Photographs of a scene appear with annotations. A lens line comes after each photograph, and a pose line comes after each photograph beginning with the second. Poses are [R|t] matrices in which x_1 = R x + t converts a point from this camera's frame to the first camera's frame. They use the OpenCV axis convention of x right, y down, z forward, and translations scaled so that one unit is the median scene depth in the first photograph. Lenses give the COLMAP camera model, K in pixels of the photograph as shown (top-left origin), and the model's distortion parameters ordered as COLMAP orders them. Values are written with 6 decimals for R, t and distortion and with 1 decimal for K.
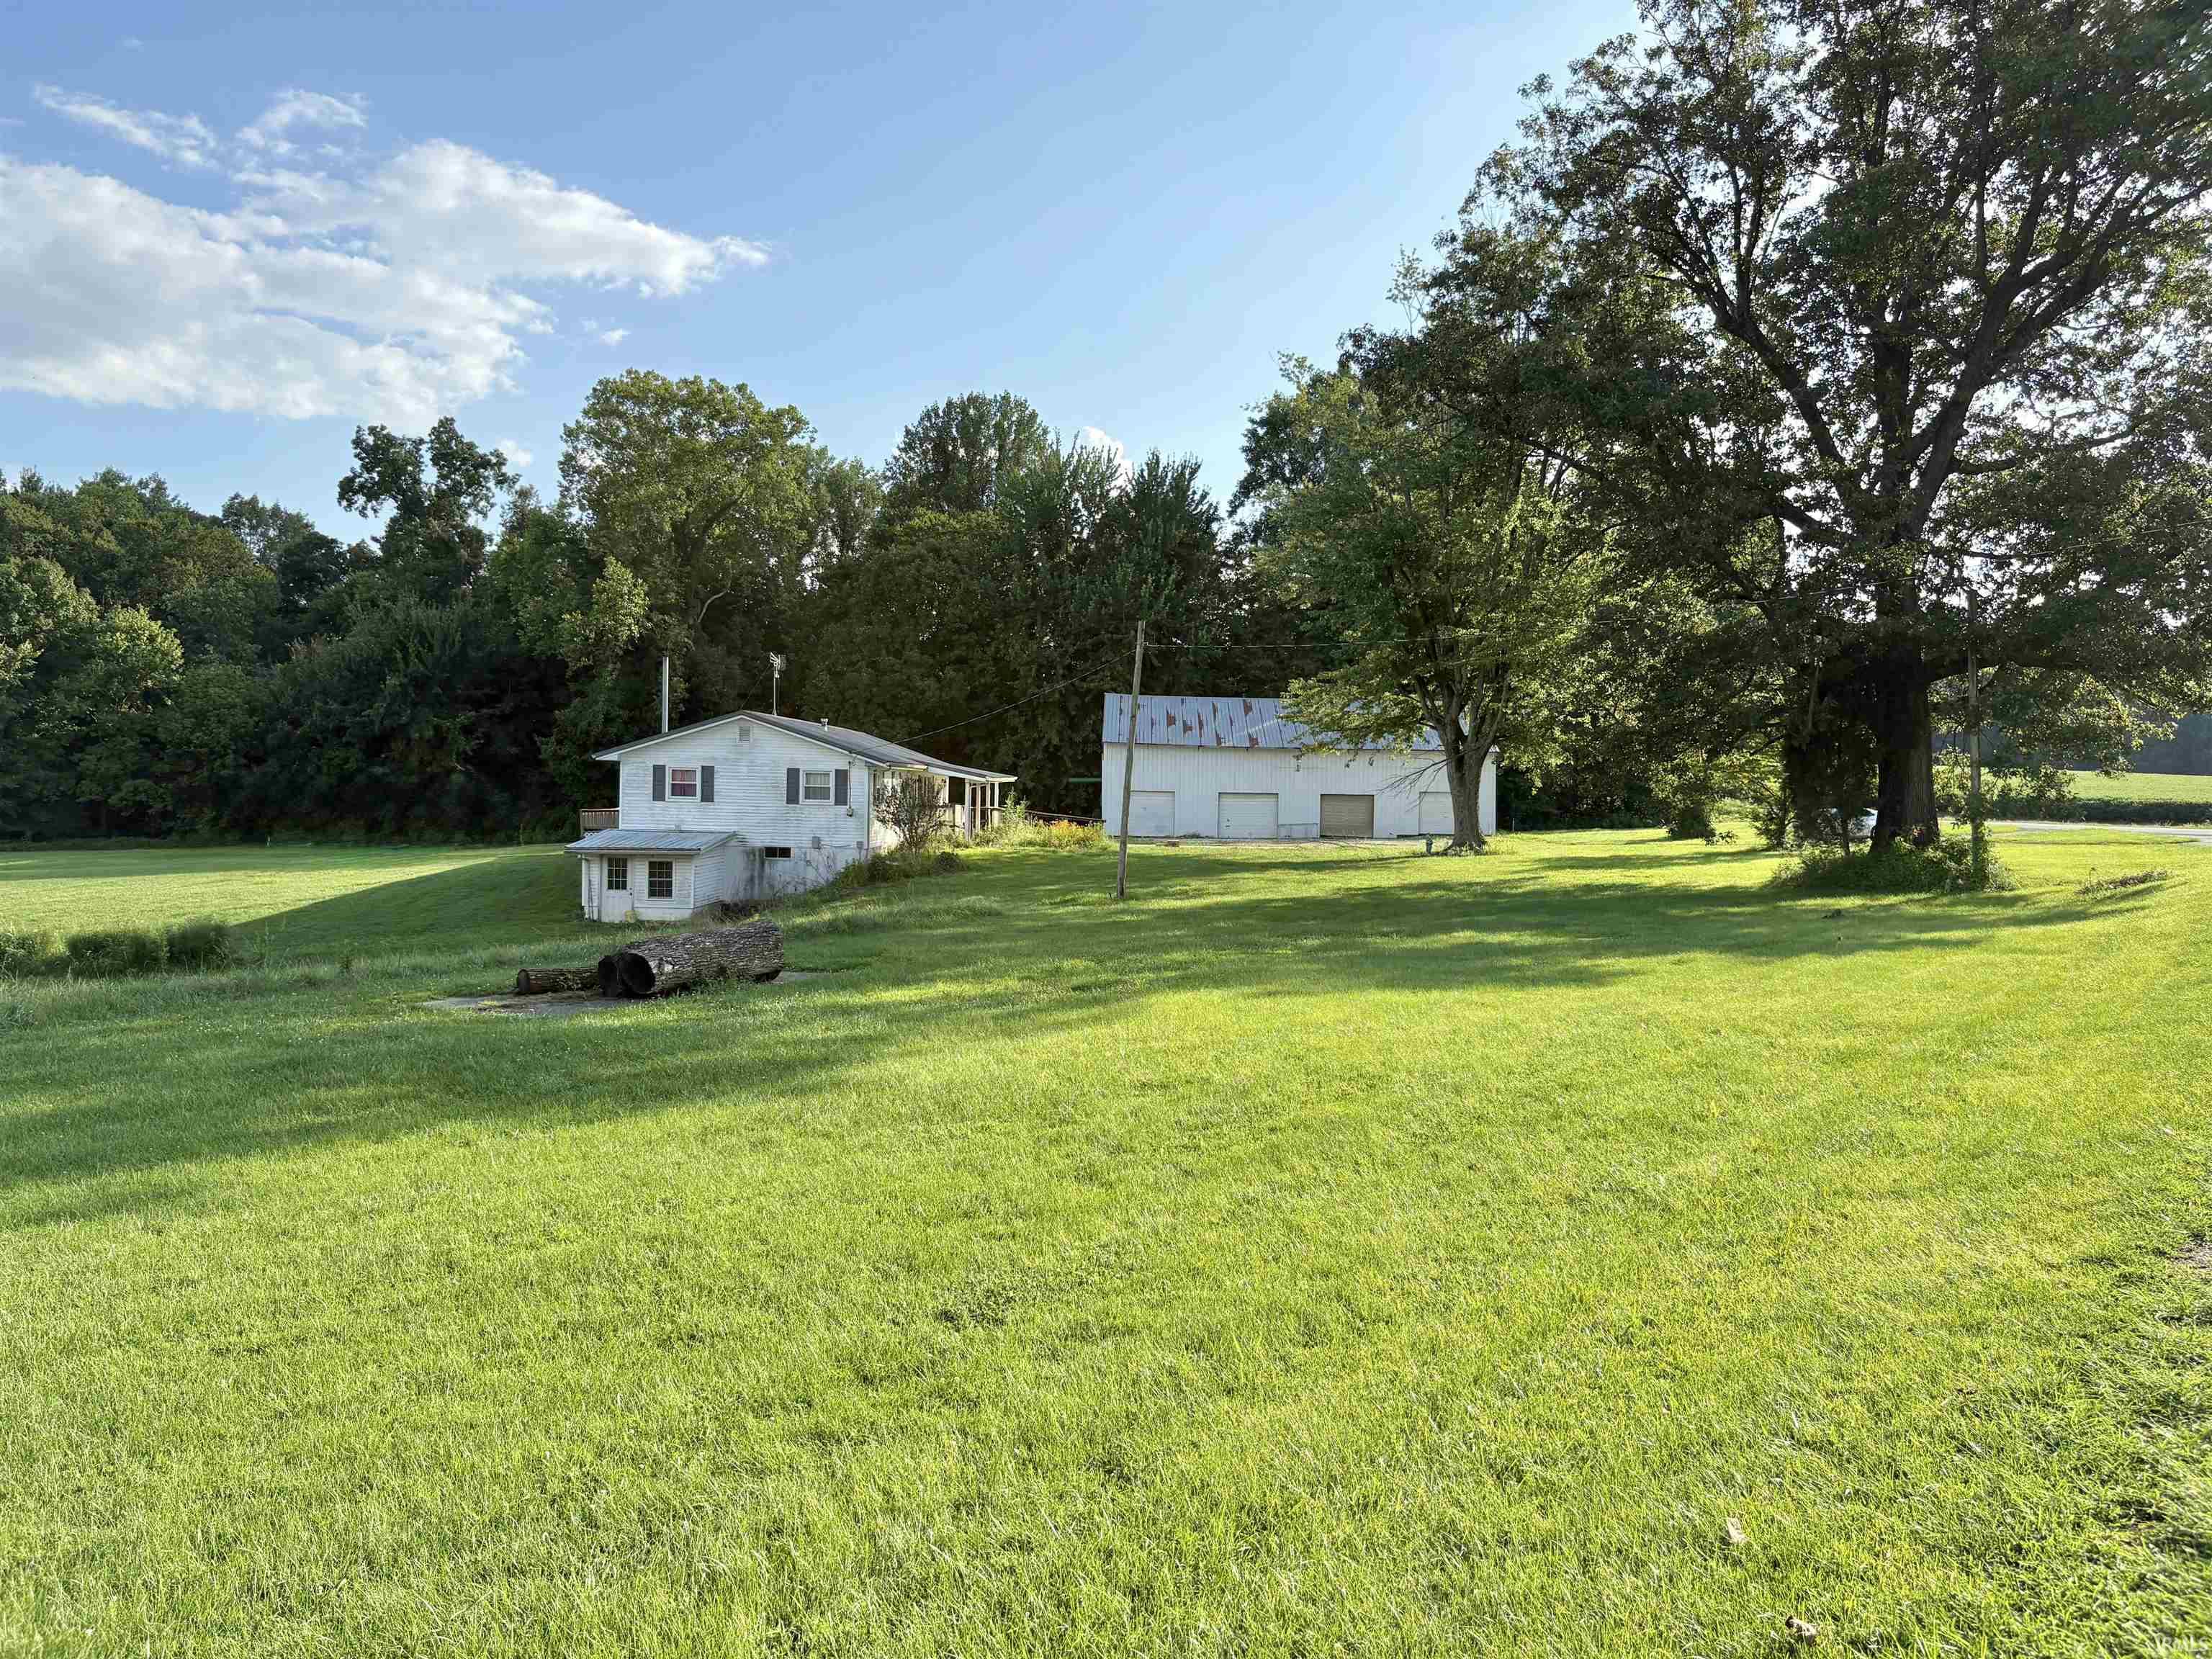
lens RADIAL K [[1689.4, 0, 1106.0], [0, 1689.4, 829.5], [0, 0, 1]] dist [0.042351, -0.004602]
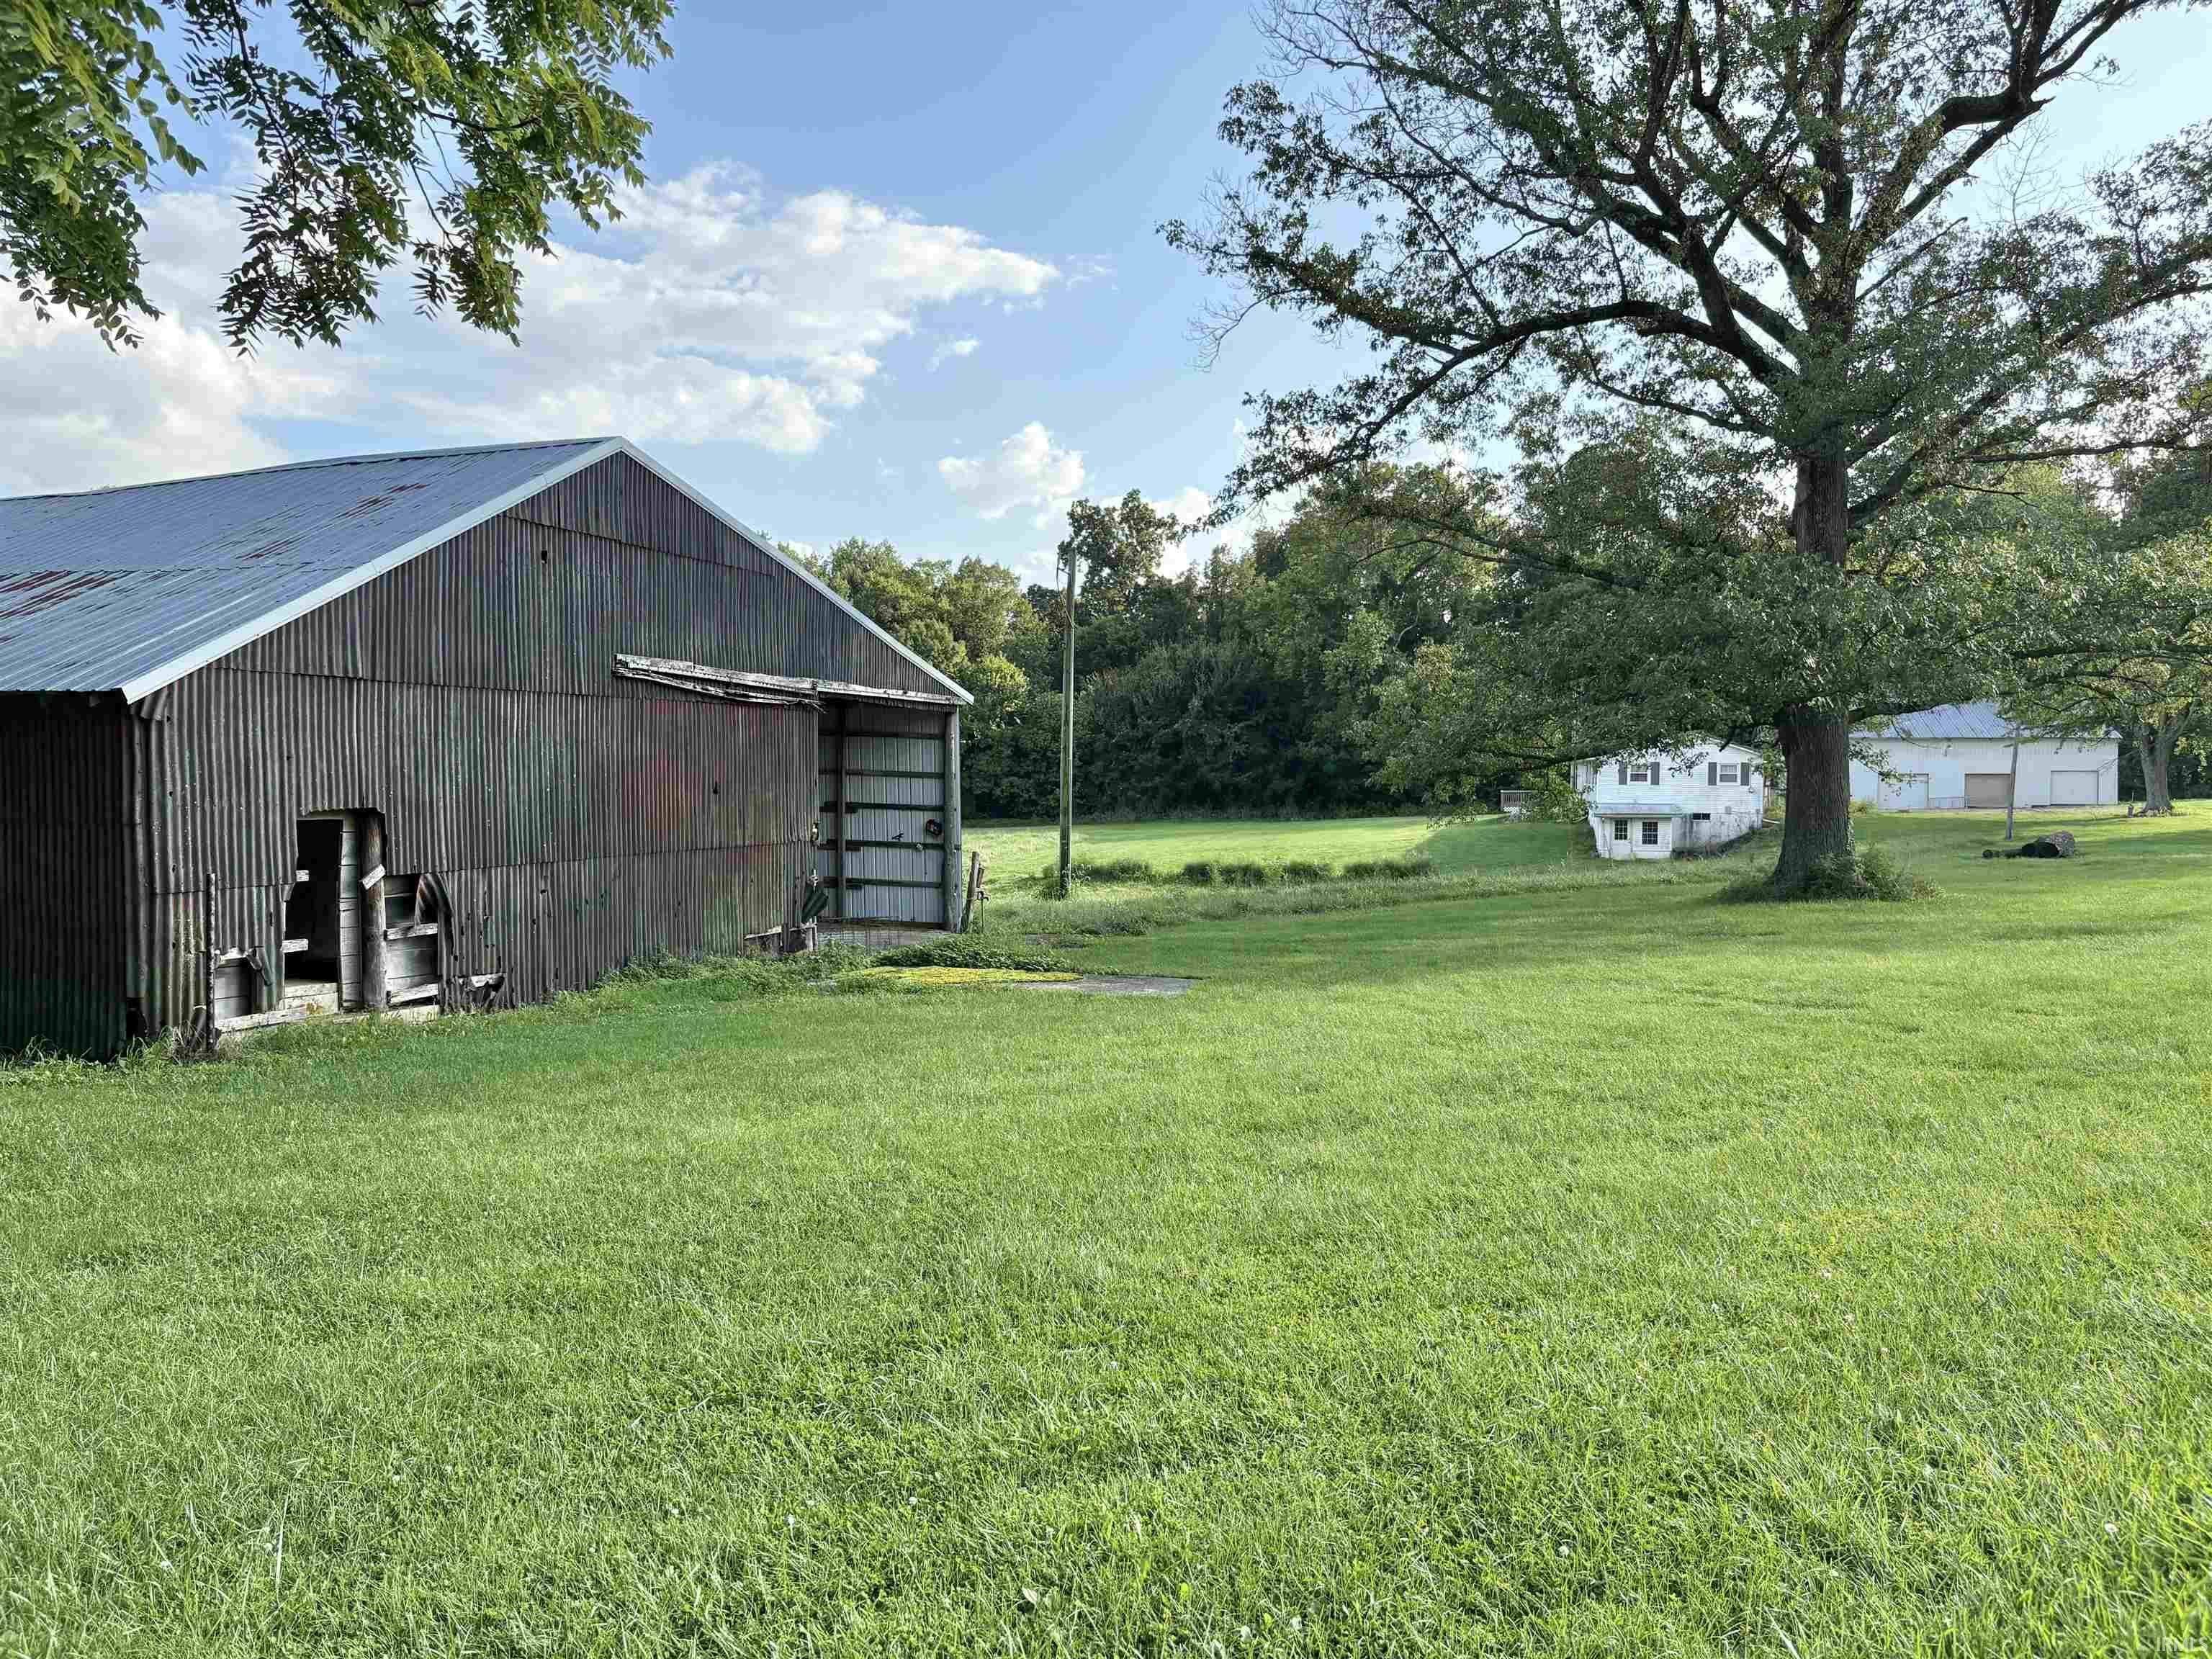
lens RADIAL K [[1689.4, 0, 1106.0], [0, 1689.4, 829.5], [0, 0, 1]] dist [0.042351, -0.004602]
pose [[0.982415, -0.010033, -0.186442, -0.380564], [0.011640, 0.999904, 0.007525, 0.006328], [0.186348, -0.009563, 0.982437, -0.552420]]
